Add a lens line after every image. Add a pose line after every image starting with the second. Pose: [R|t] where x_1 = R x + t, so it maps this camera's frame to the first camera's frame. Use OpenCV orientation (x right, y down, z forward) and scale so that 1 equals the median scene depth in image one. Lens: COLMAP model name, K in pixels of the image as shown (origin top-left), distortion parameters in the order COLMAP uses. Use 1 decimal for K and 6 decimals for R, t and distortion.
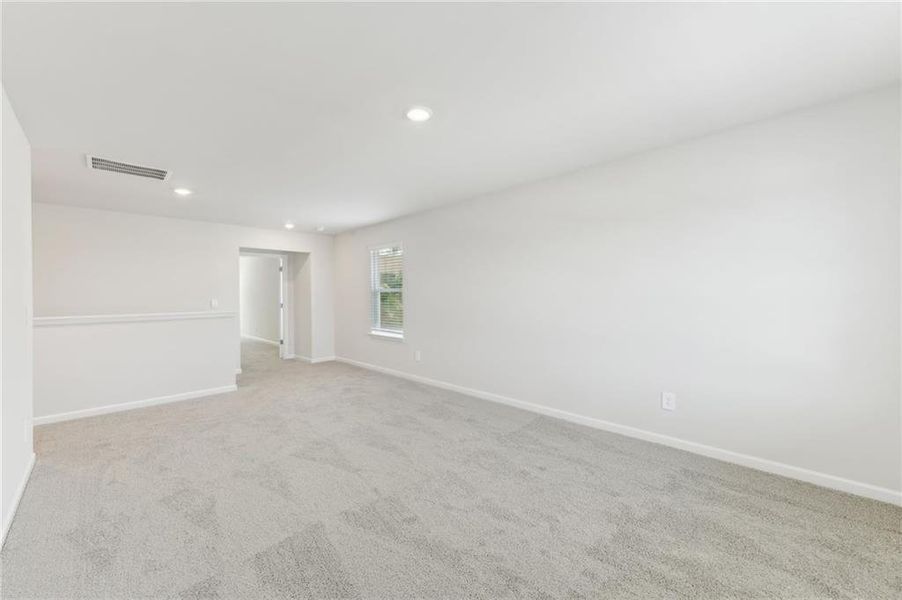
lens RADIAL K [[366.9, 0, 455.2], [0, 366.9, 295.8], [0, 0, 1]] dist [0.012069, 0.000179]
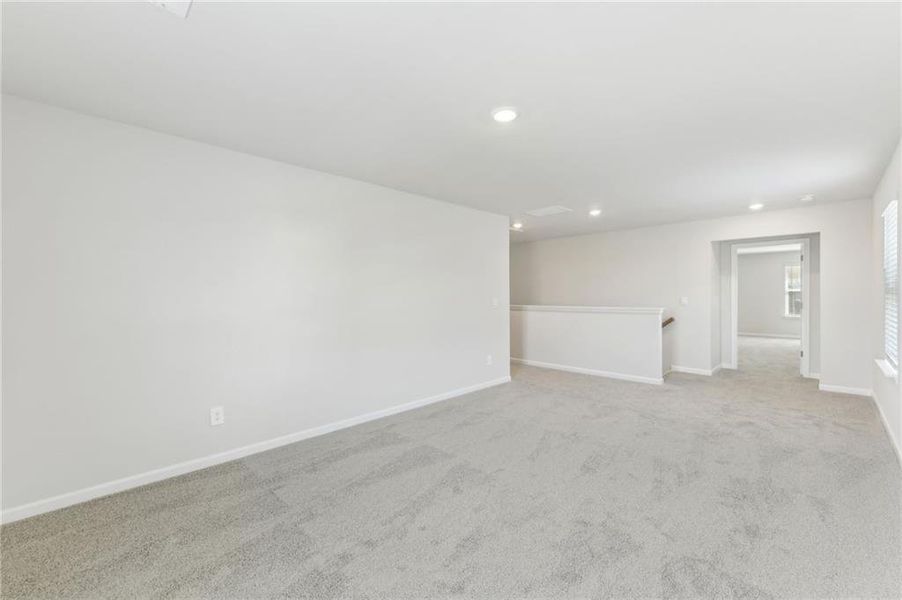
lens RADIAL K [[366.9, 0, 455.4], [0, 366.9, 298.4], [0, 0, 1]] dist [0.012069, 0.000179]
pose [[0.001539, 0.022483, -0.999746, 0.549230], [0.003107, 0.999742, 0.022488, -0.014906], [0.999994, -0.003141, 0.001469, 0.527504]]
